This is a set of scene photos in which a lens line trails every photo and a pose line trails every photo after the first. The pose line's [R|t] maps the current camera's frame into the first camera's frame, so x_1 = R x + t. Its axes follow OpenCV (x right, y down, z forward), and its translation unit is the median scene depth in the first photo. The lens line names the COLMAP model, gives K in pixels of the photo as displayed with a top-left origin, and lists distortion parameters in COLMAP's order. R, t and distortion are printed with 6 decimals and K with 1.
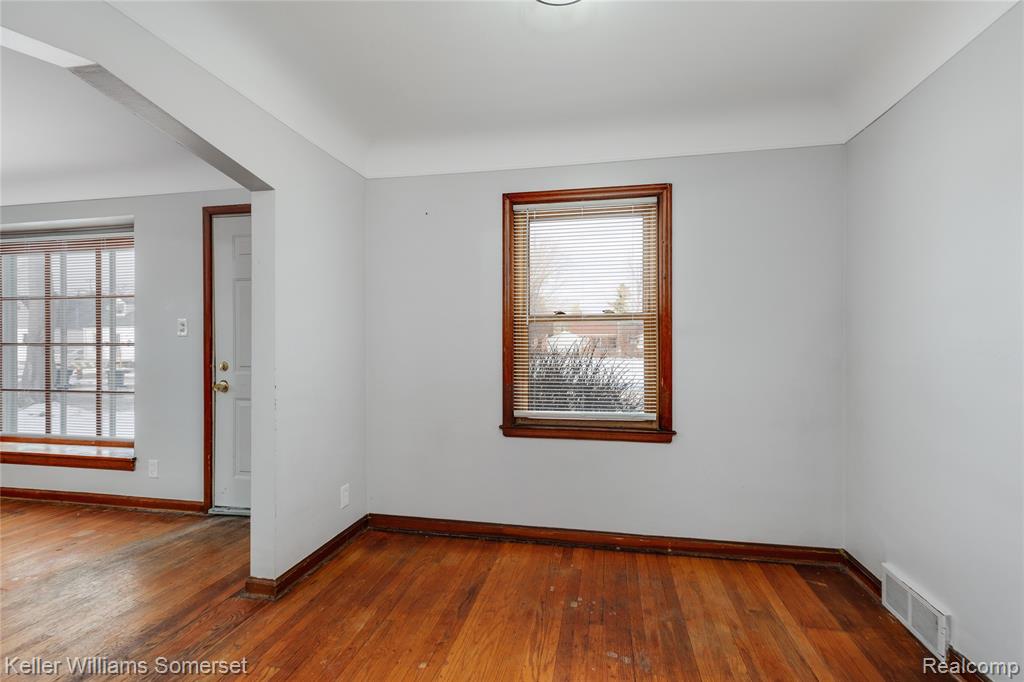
lens RADIAL K [[467.8, 0, 510.1], [0, 467.8, 339.3], [0, 0, 1]] dist [0.012672, -0.000181]
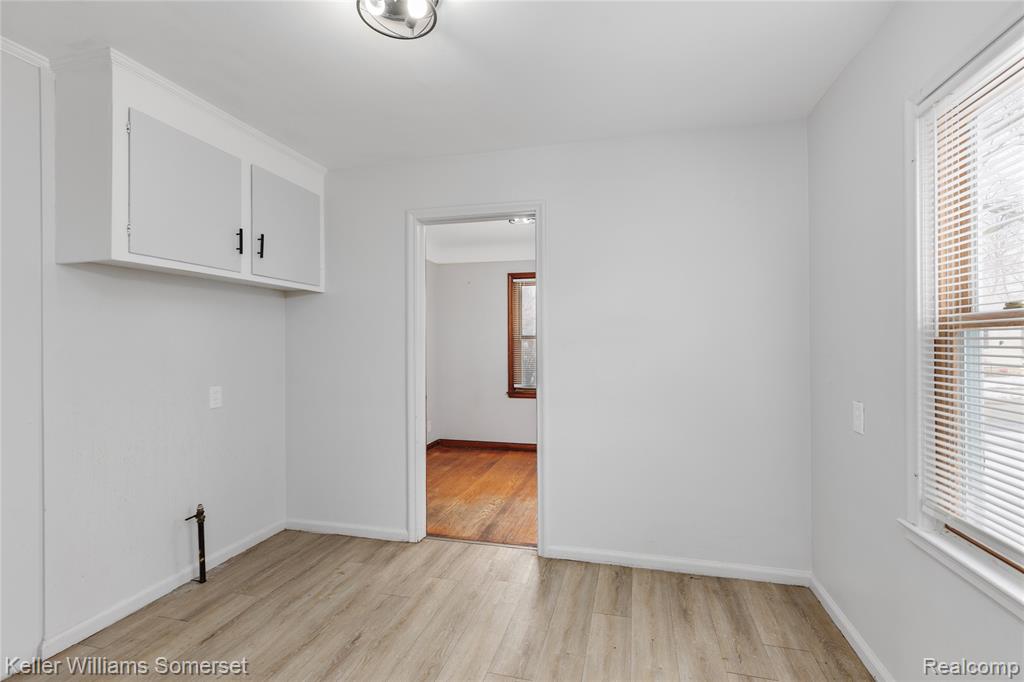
lens RADIAL K [[467.8, 0, 512.9], [0, 467.8, 339.6], [0, 0, 1]] dist [0.012672, -0.000181]
pose [[0.999027, -0.005466, -0.043765, 0.069359], [0.005704, 0.999970, 0.005321, -0.034005], [0.043735, -0.005566, 0.999028, -0.727501]]
